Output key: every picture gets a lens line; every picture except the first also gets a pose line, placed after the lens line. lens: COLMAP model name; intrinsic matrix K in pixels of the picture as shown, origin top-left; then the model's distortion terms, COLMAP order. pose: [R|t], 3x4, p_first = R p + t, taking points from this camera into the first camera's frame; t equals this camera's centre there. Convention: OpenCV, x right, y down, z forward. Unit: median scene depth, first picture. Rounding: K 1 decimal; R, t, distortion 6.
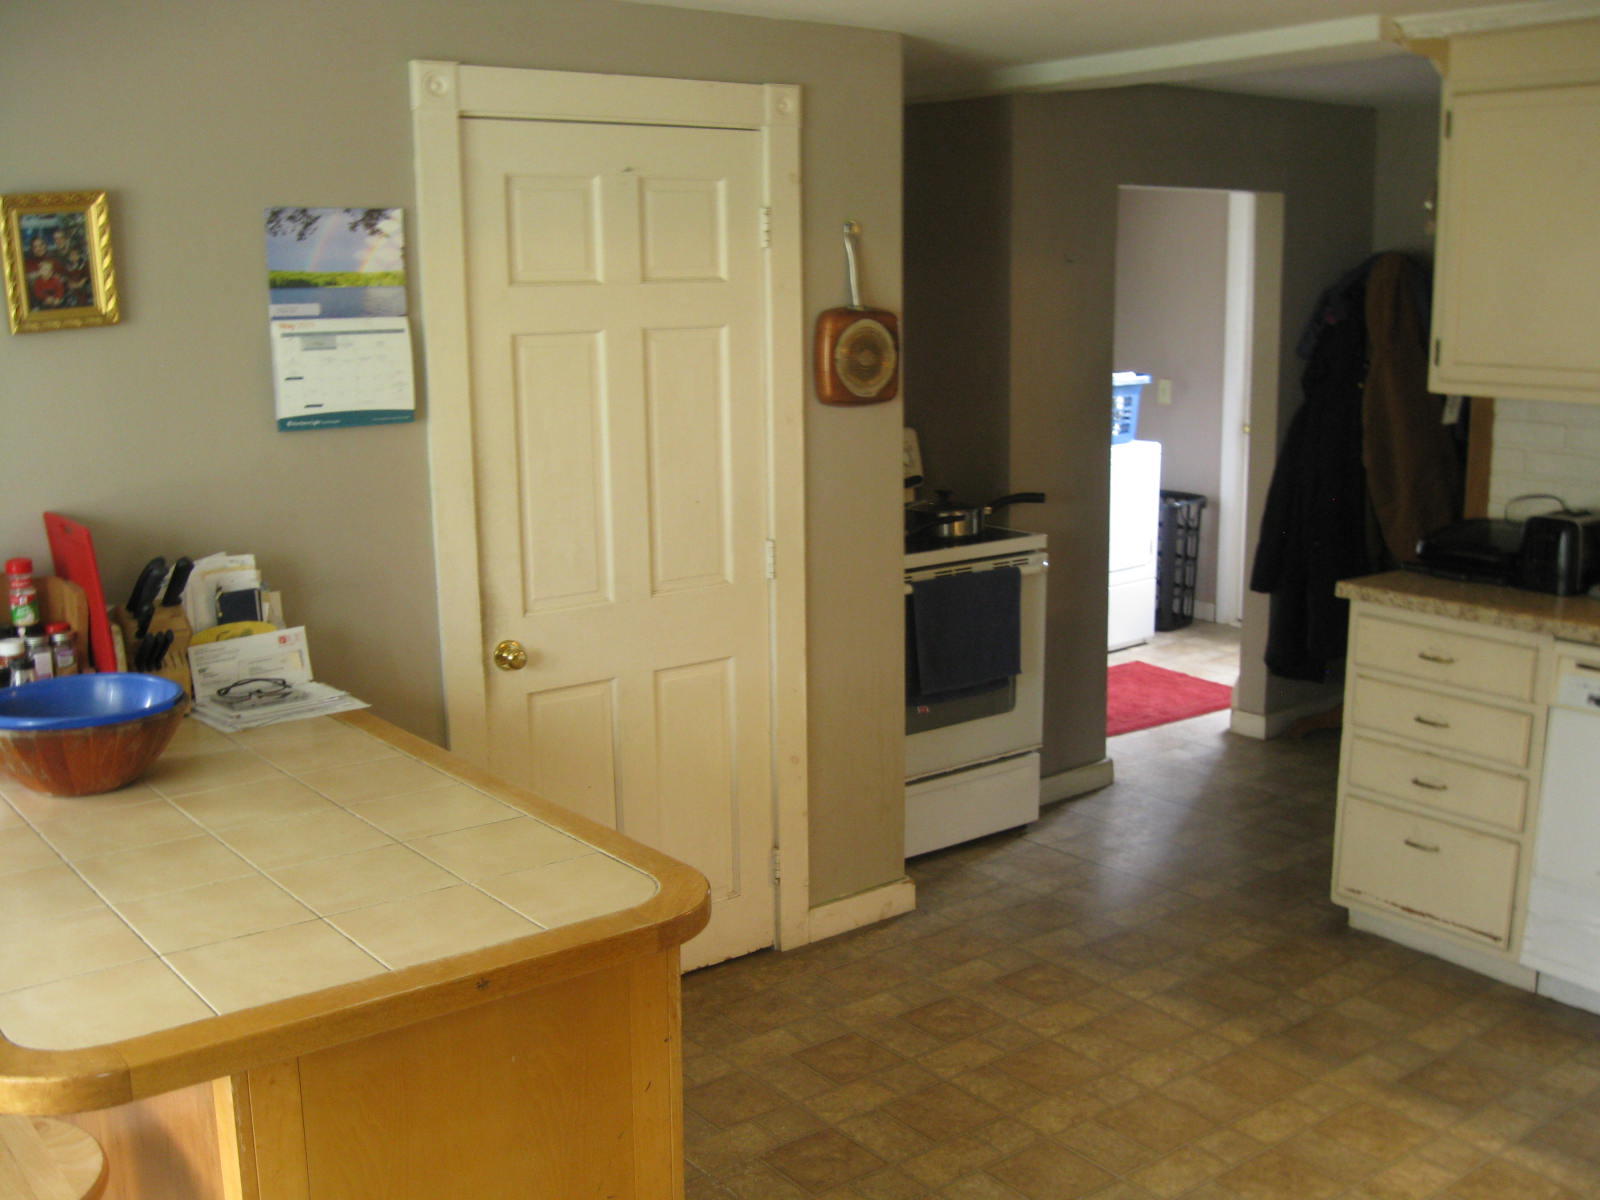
lens RADIAL K [[1629.9, 0, 800.0], [0, 1629.9, 600.0], [0, 0, 1]] dist [0.003981, -0.188913]
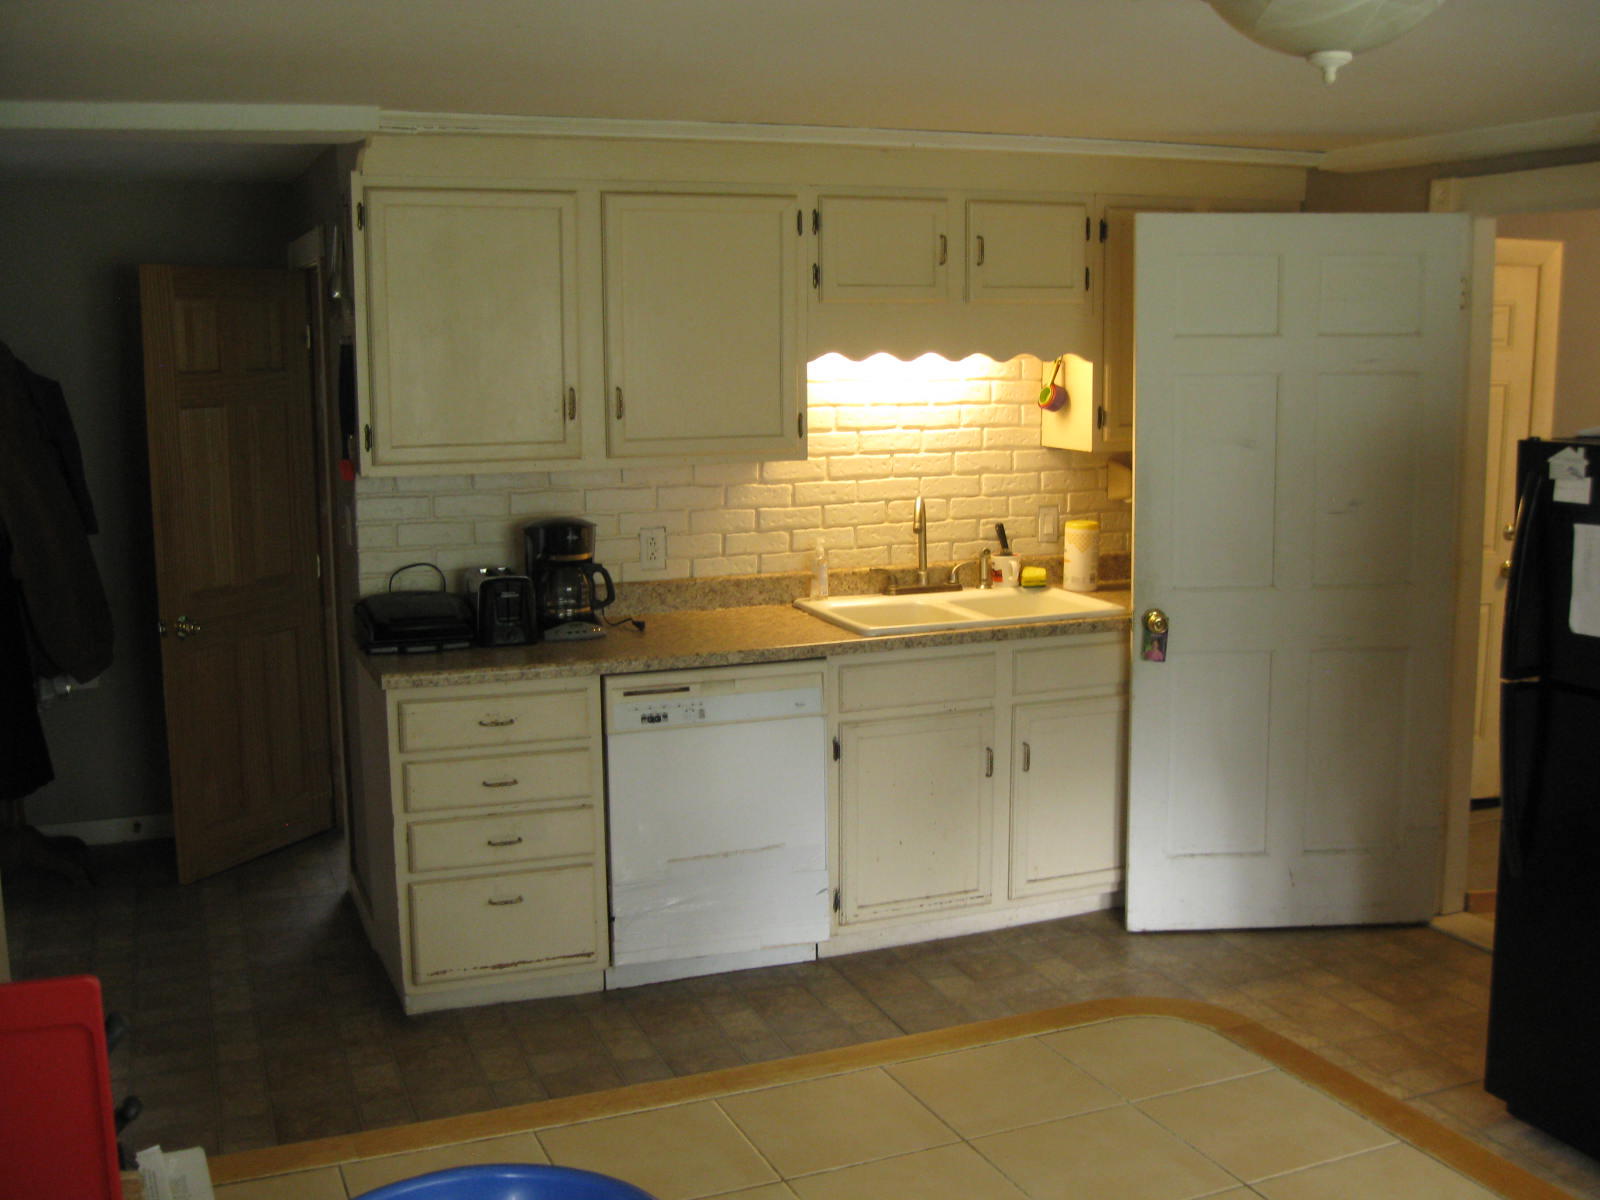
lens RADIAL K [[1629.9, 0, 800.0], [0, 1629.9, 600.0], [0, 0, 1]] dist [0.003981, -0.188913]
pose [[0.298567, -0.145561, 0.943223, -0.529412], [0.192087, 0.977242, 0.090008, -0.098305], [-0.934858, 0.154308, 0.319732, 0.453342]]
